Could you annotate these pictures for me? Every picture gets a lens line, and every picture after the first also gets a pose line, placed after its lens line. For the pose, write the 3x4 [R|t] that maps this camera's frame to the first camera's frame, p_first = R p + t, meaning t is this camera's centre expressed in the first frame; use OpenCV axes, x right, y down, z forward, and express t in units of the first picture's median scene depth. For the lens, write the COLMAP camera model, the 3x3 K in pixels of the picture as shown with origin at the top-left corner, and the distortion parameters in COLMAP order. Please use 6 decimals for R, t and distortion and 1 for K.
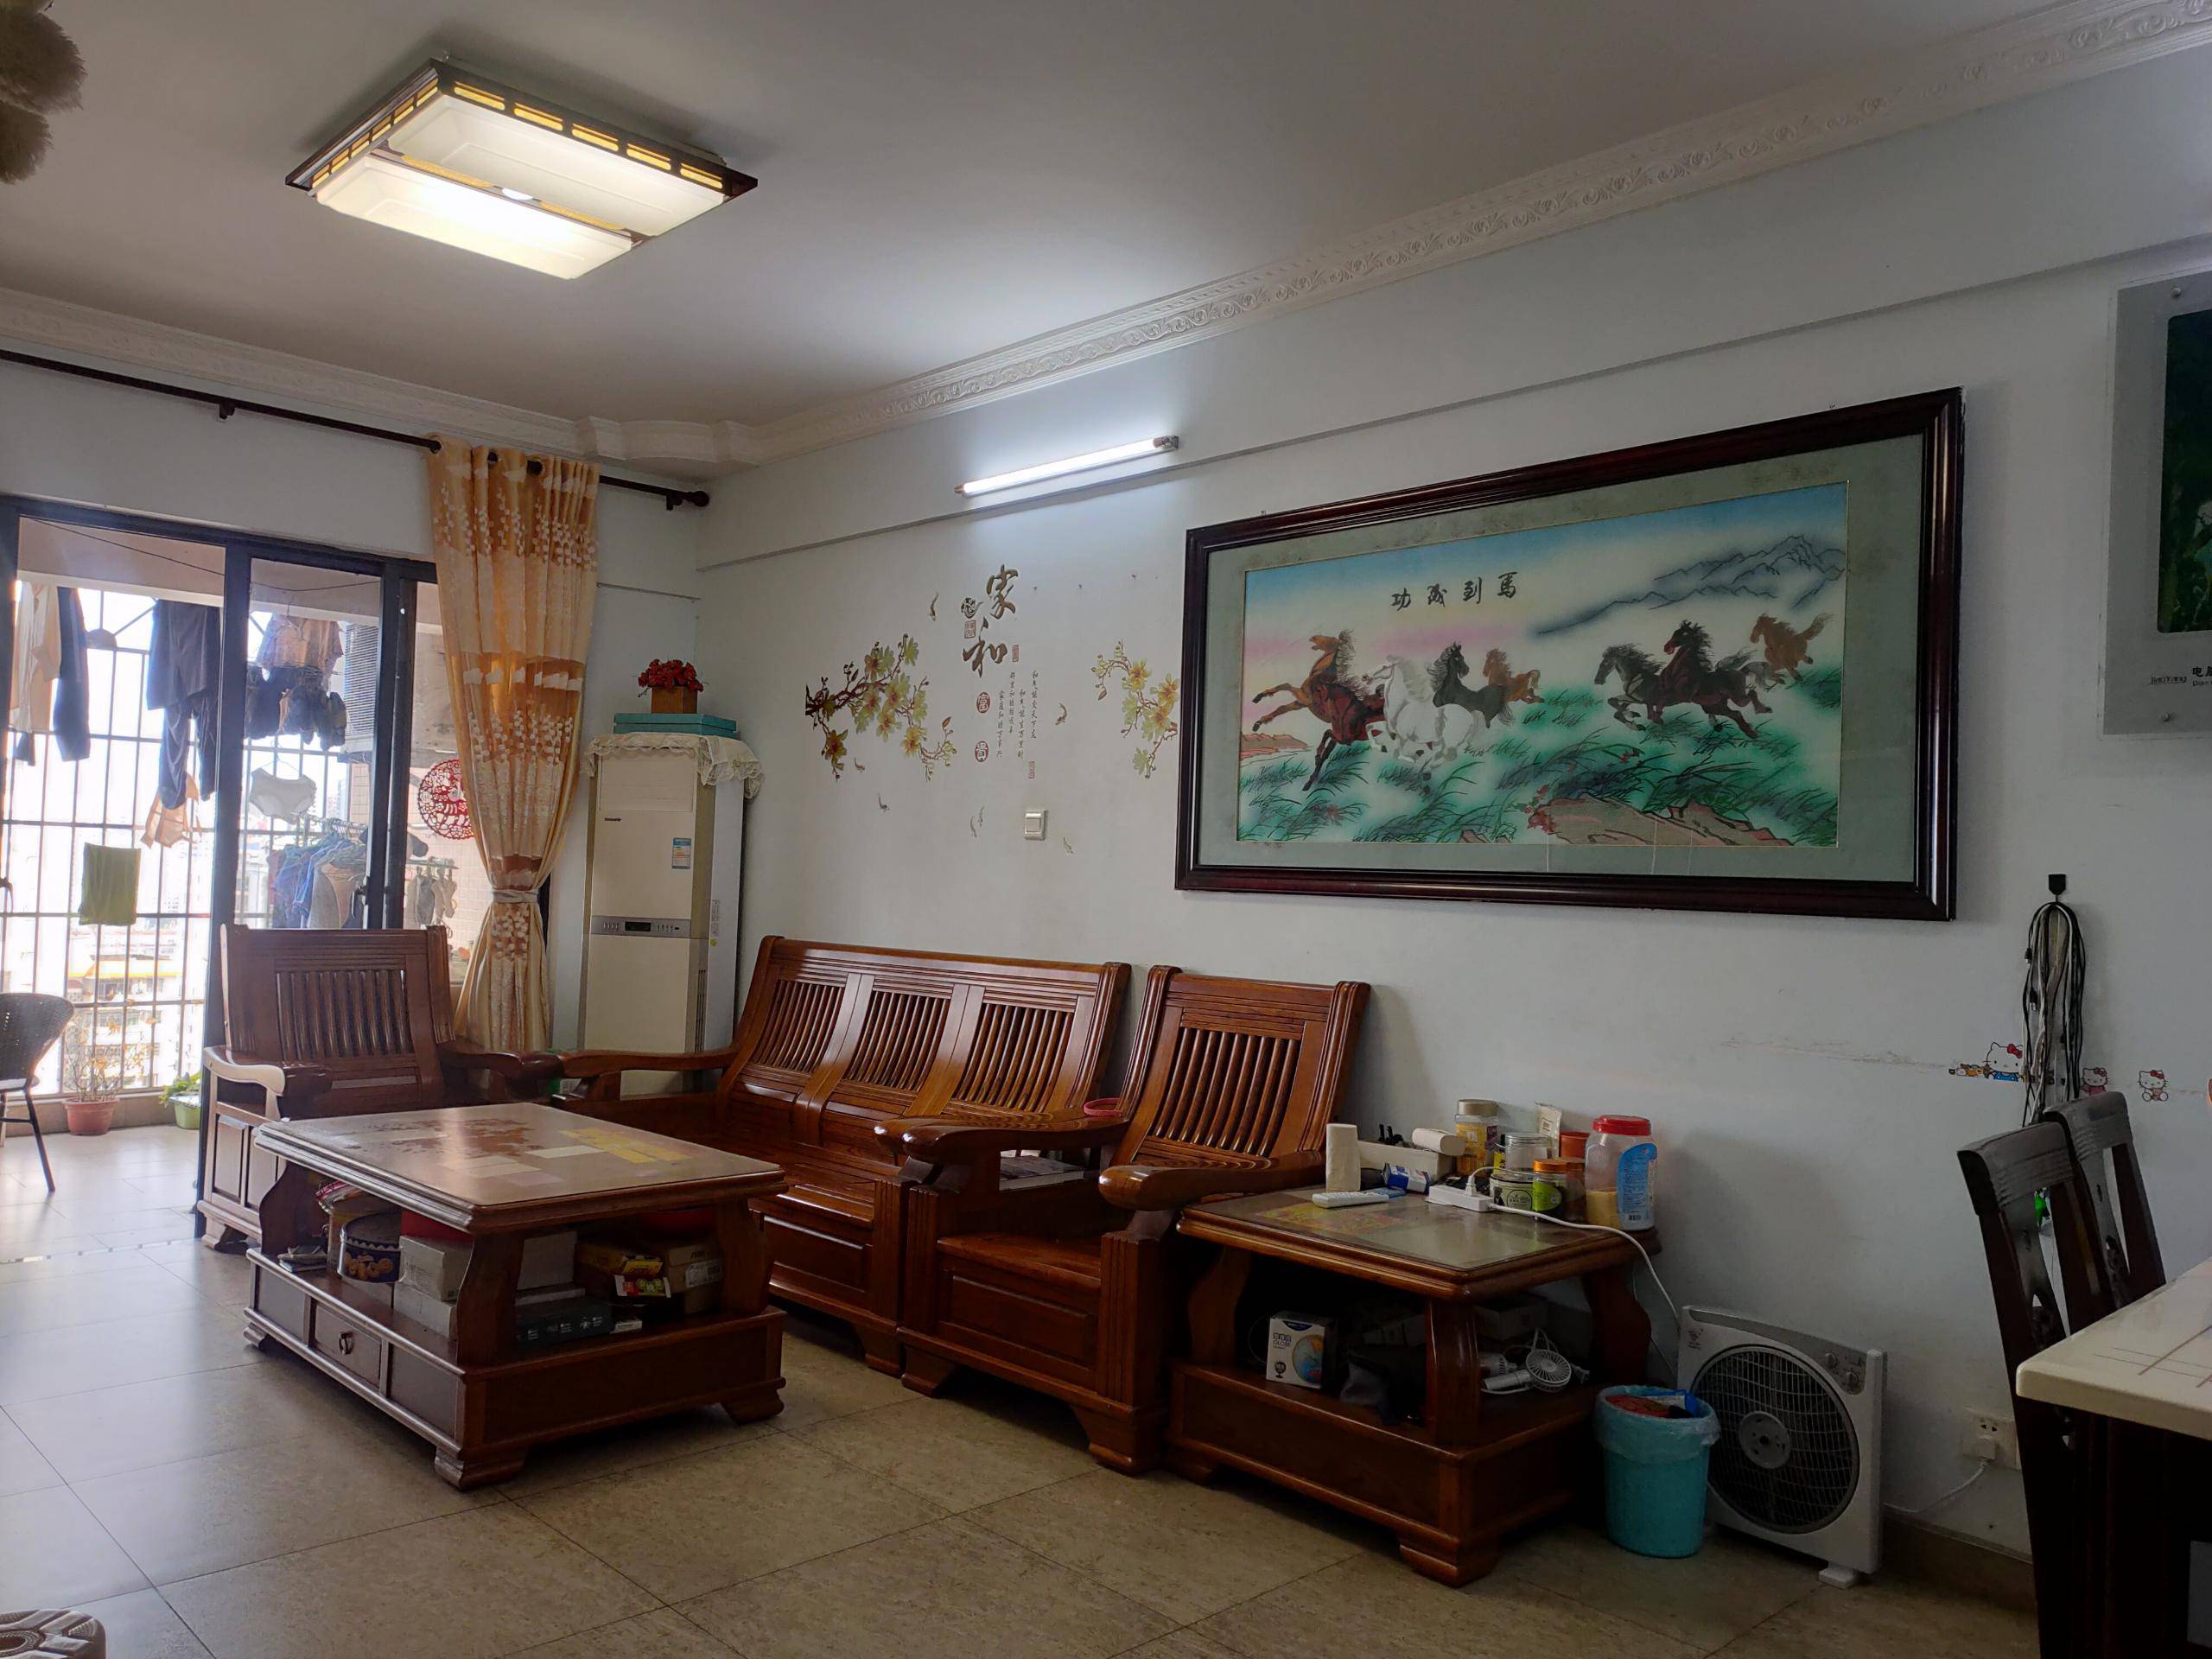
lens RADIAL K [[1614.4, 0, 1107.8], [0, 1614.4, 830.4], [0, 0, 1]] dist [0.001247, -0.000150]
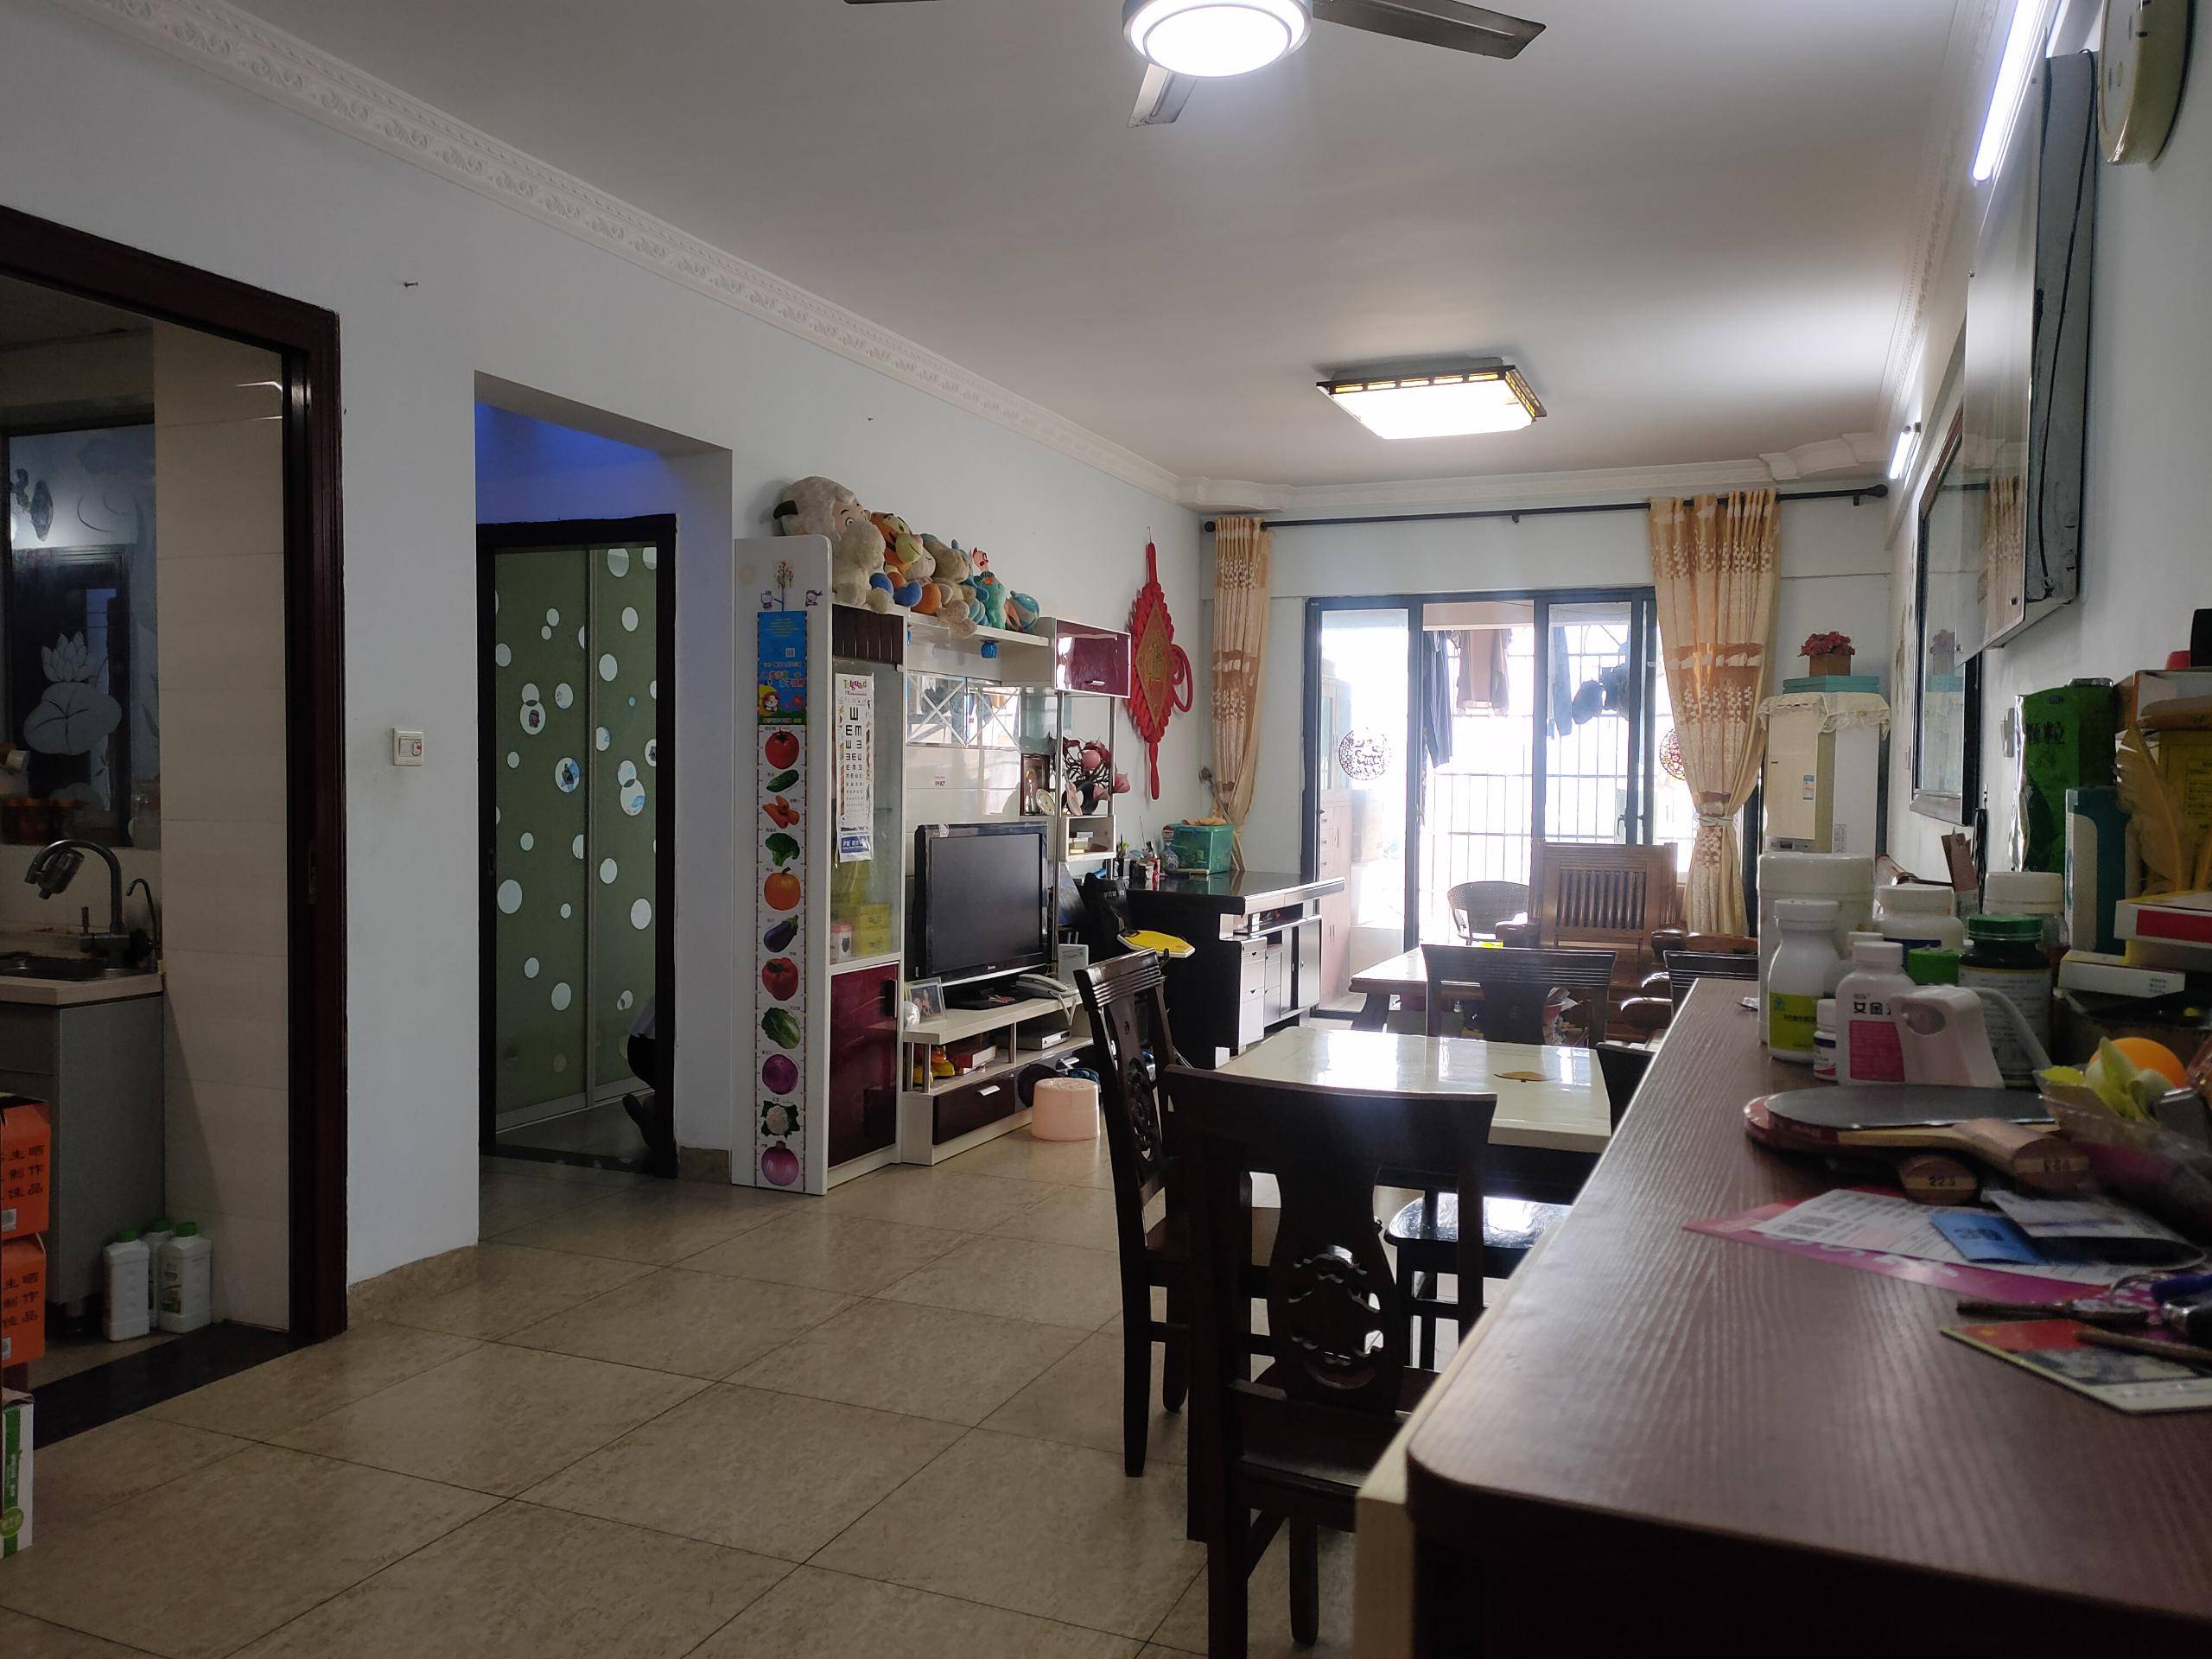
lens RADIAL K [[1614.4, 0, 1107.4], [0, 1614.4, 829.3], [0, 0, 1]] dist [0.001247, -0.000150]
pose [[0.381097, 0.001683, -0.924534, 0.707085], [0.030485, 0.999432, 0.014385, 0.011968], [0.924033, -0.033666, 0.380829, 0.005842]]
